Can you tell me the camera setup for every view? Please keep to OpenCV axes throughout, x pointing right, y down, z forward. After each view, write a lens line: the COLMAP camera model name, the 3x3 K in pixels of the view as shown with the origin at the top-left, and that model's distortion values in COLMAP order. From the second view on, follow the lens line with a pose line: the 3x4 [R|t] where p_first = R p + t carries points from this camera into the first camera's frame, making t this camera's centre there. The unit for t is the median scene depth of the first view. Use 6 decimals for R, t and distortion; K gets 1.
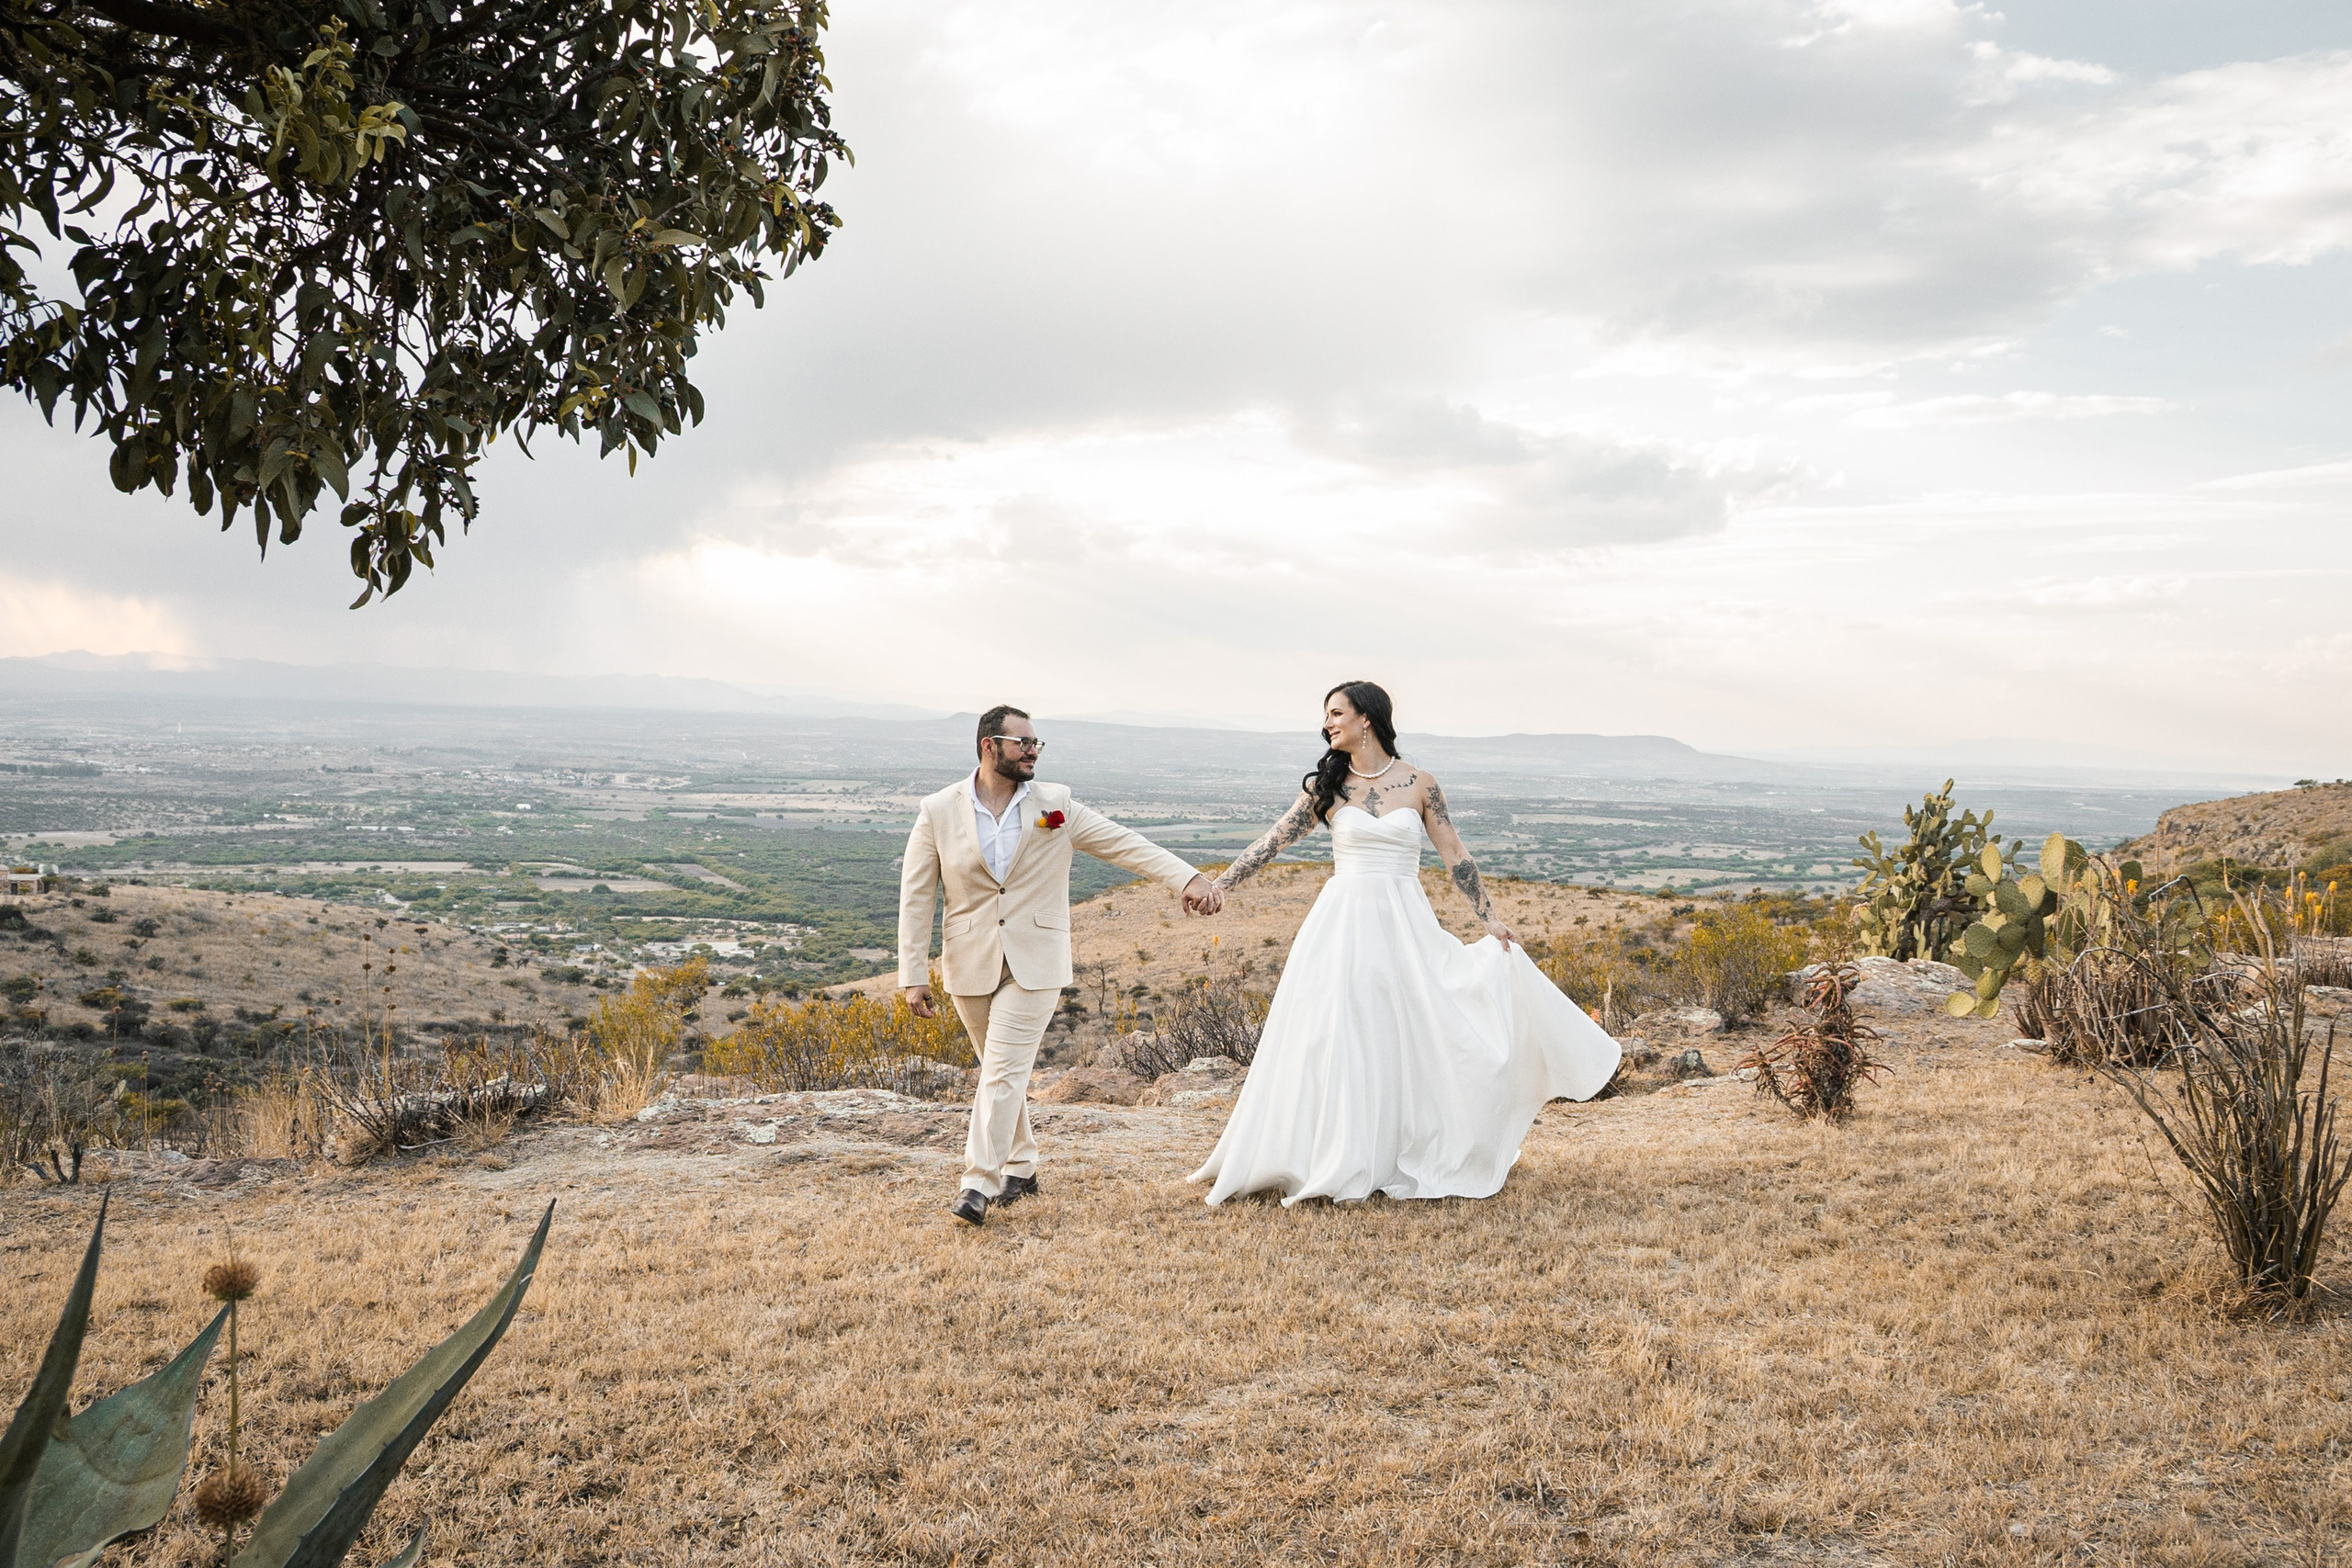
lens RADIAL K [[2007.3, 0, 1193.3], [0, 2007.3, 758.7], [0, 0, 1]] dist [-0.109150, 0.096928]
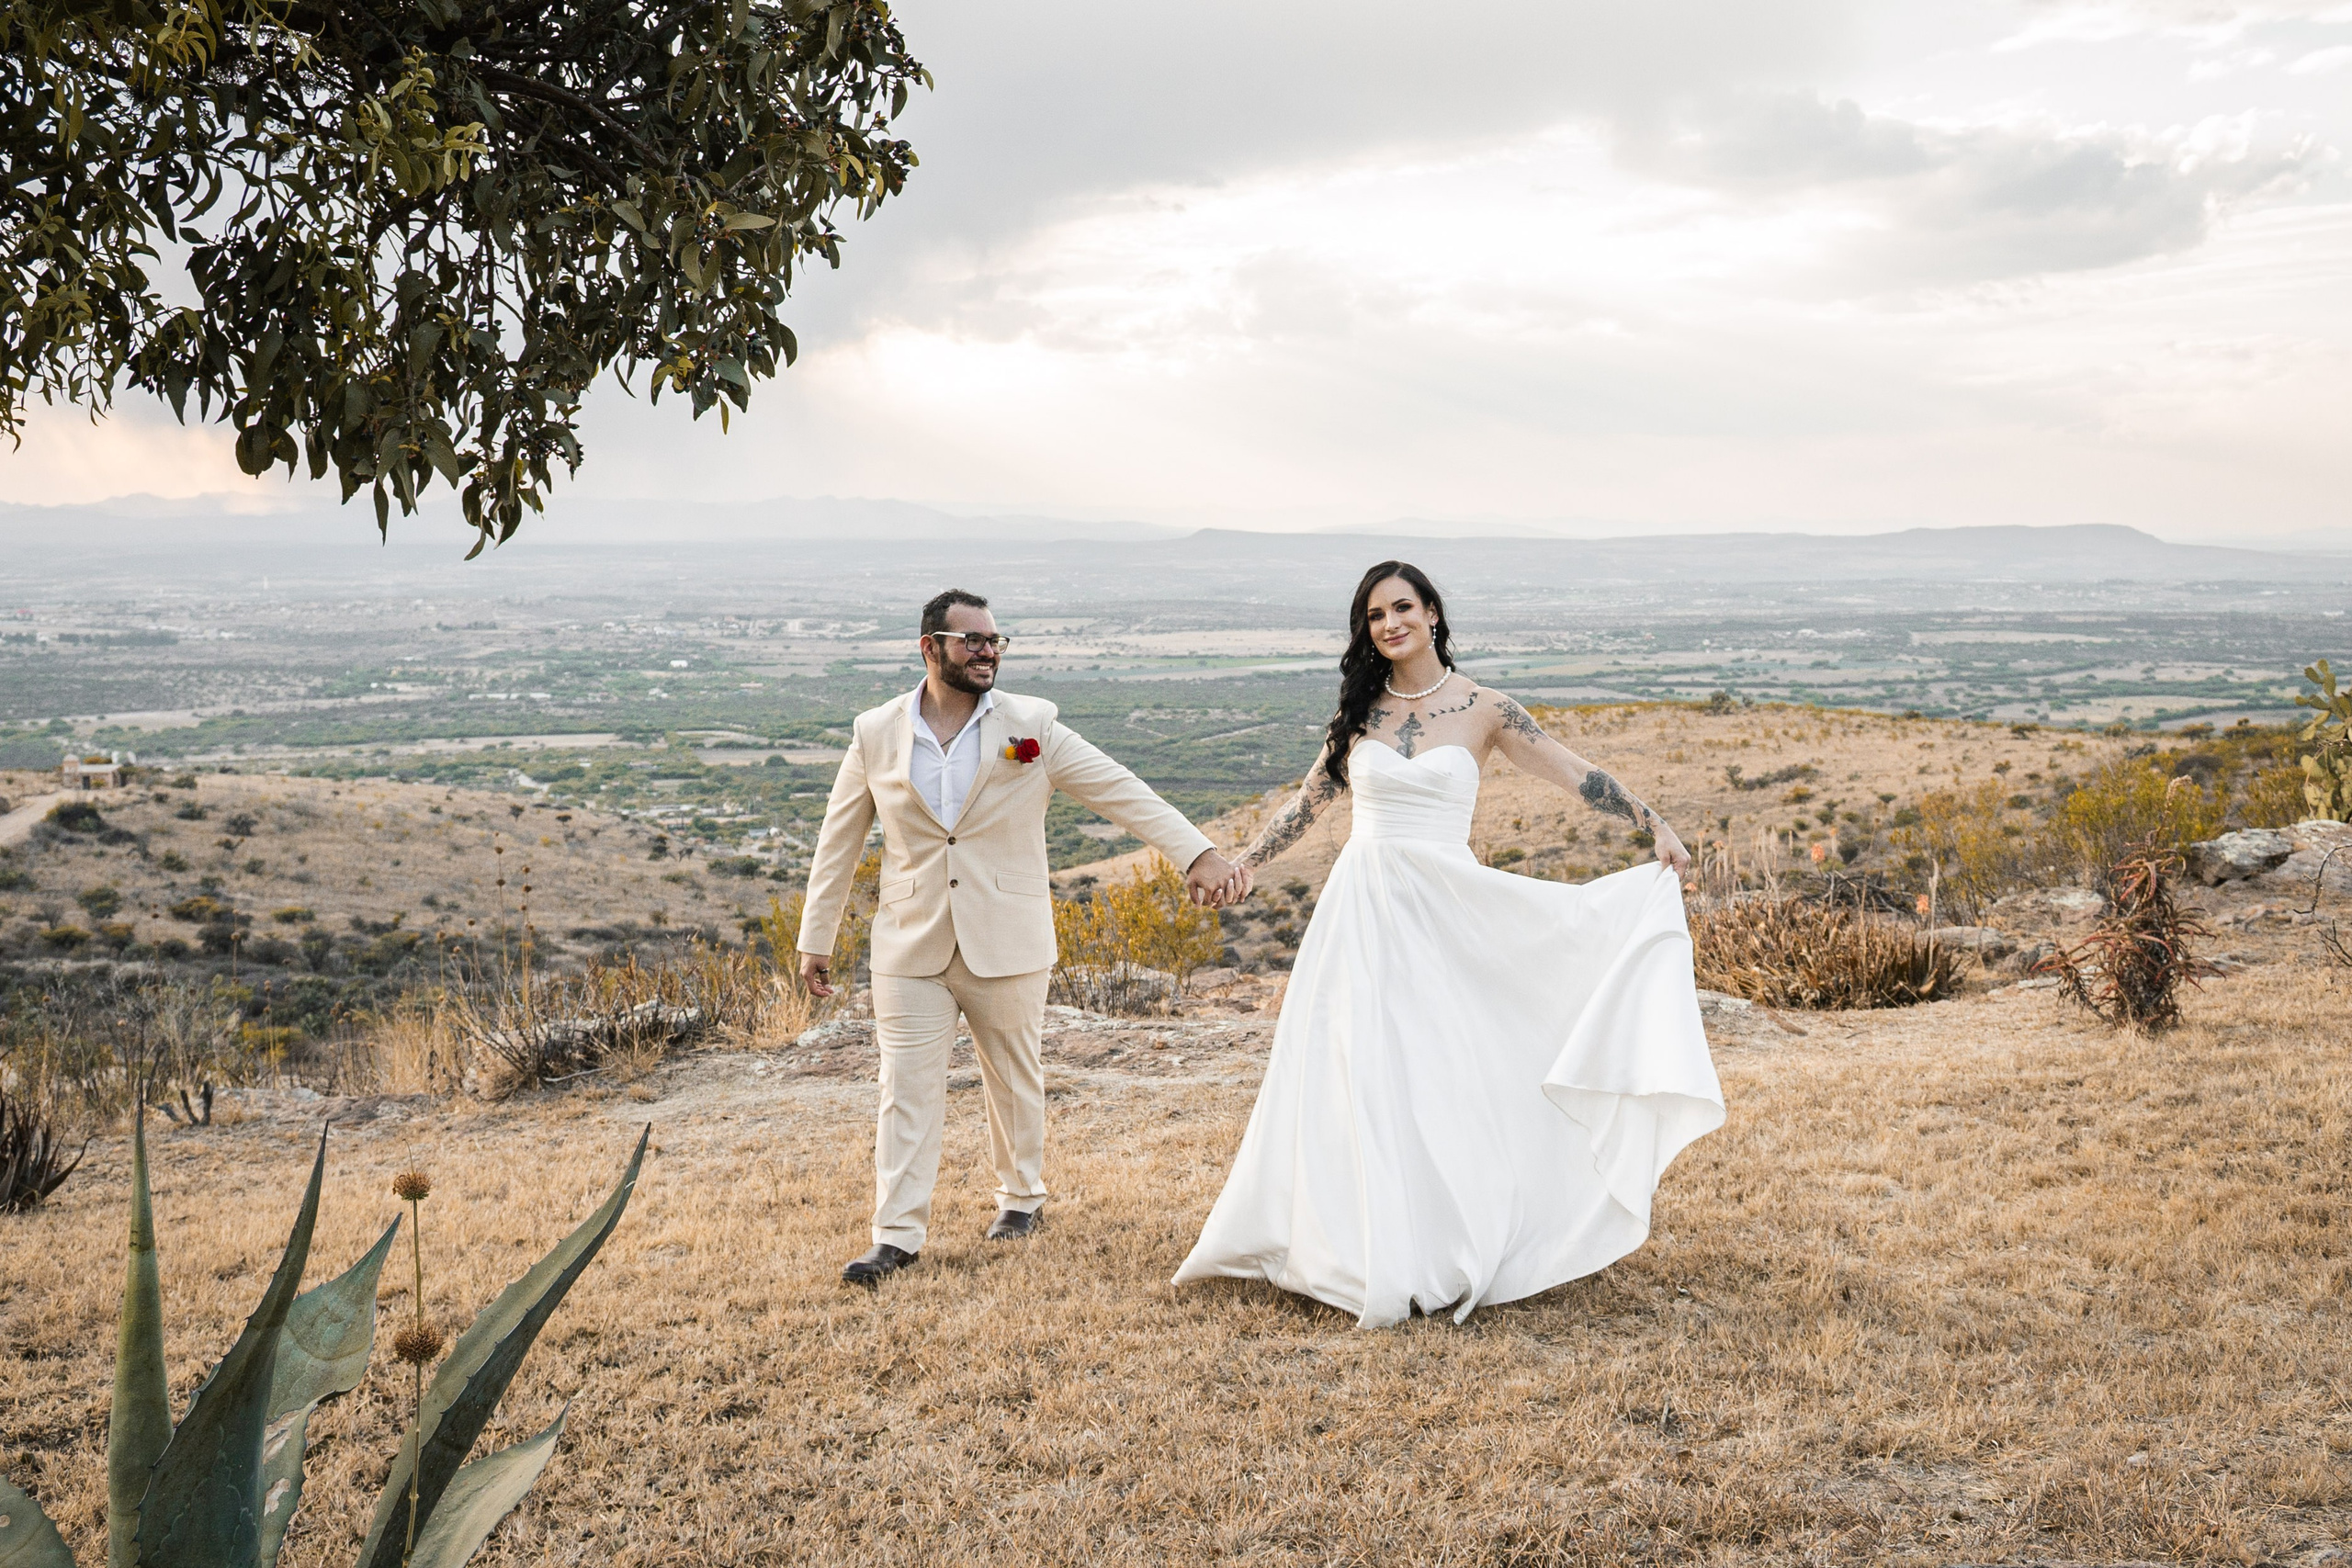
lens RADIAL K [[2529.3, 0, 1165.6], [0, 2529.3, 748.2], [0, 0, 1]] dist [0.014050, 0.000000]
pose [[0.990176, -0.027405, -0.137115, 0.053131], [0.036711, 0.997157, 0.065808, -0.025505], [0.134922, -0.070195, 0.988367, -0.123831]]
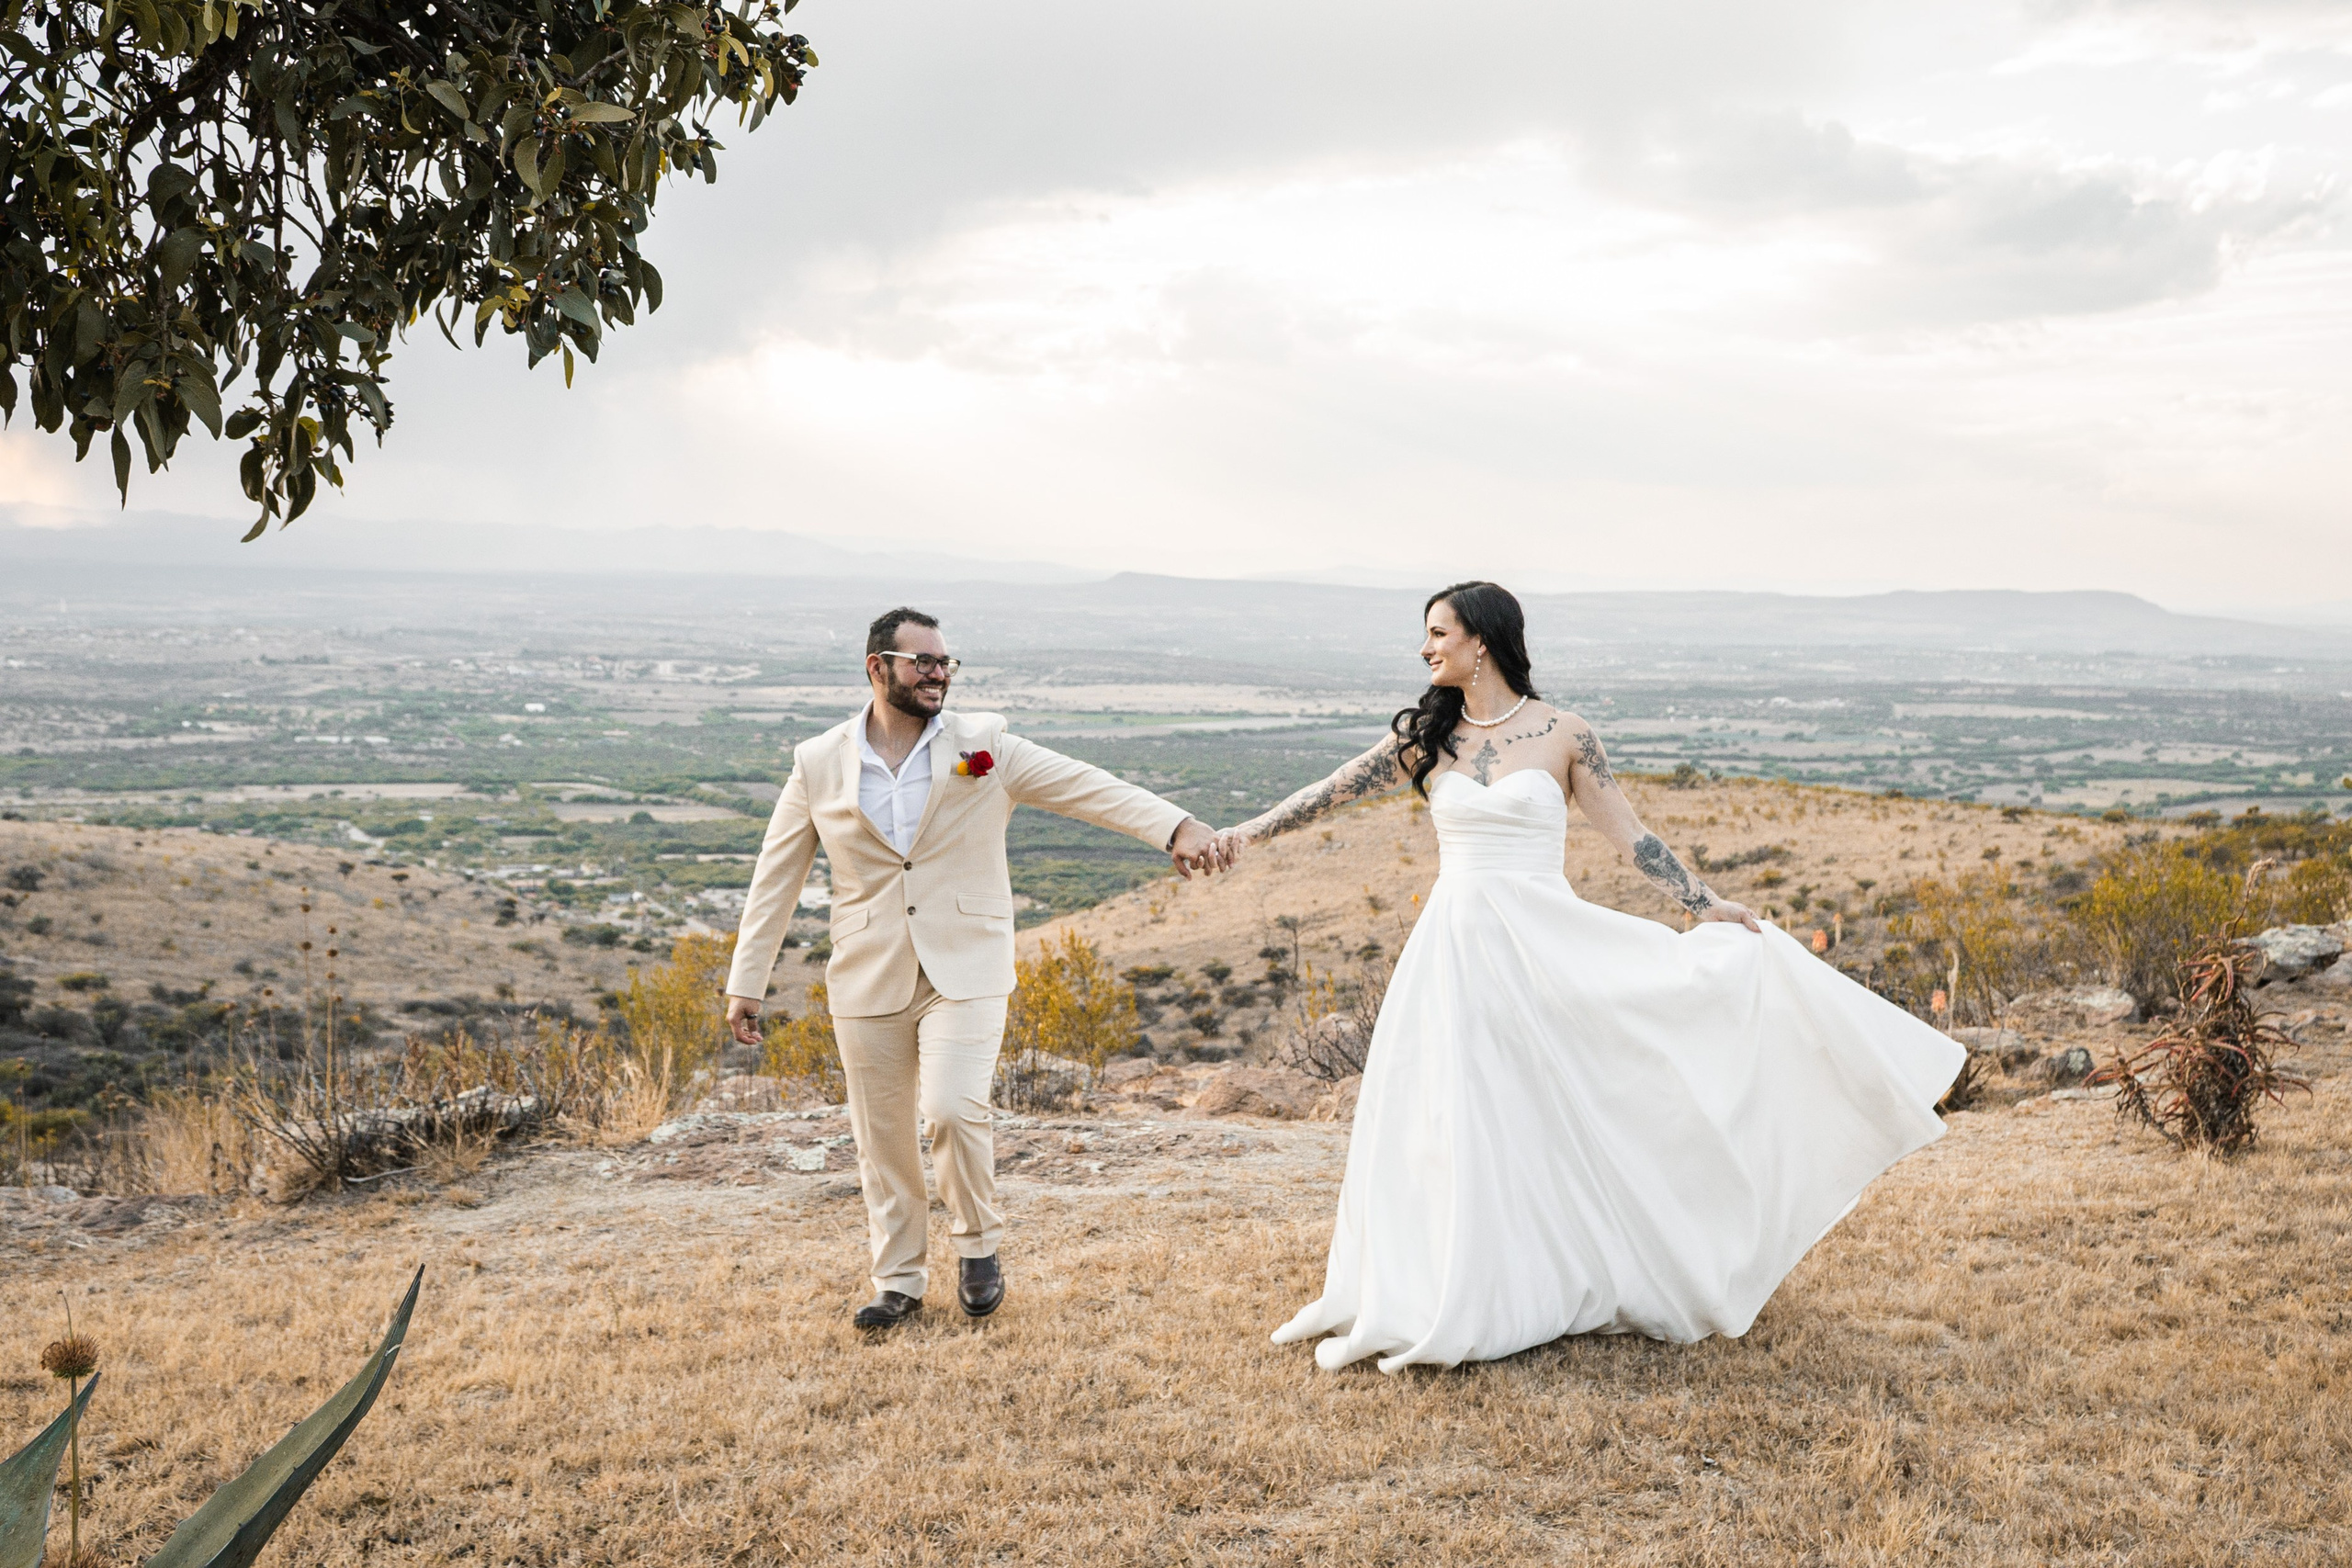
lens RADIAL K [[2769.0, 0, 1194.6], [0, 2769.0, 778.5], [0, 0, 1]] dist [0.055793, 0.000000]
pose [[0.995554, -0.007637, -0.093887, 0.037893], [0.012705, 0.998487, 0.053496, -0.016927], [0.093337, -0.054450, 0.994145, -0.061088]]
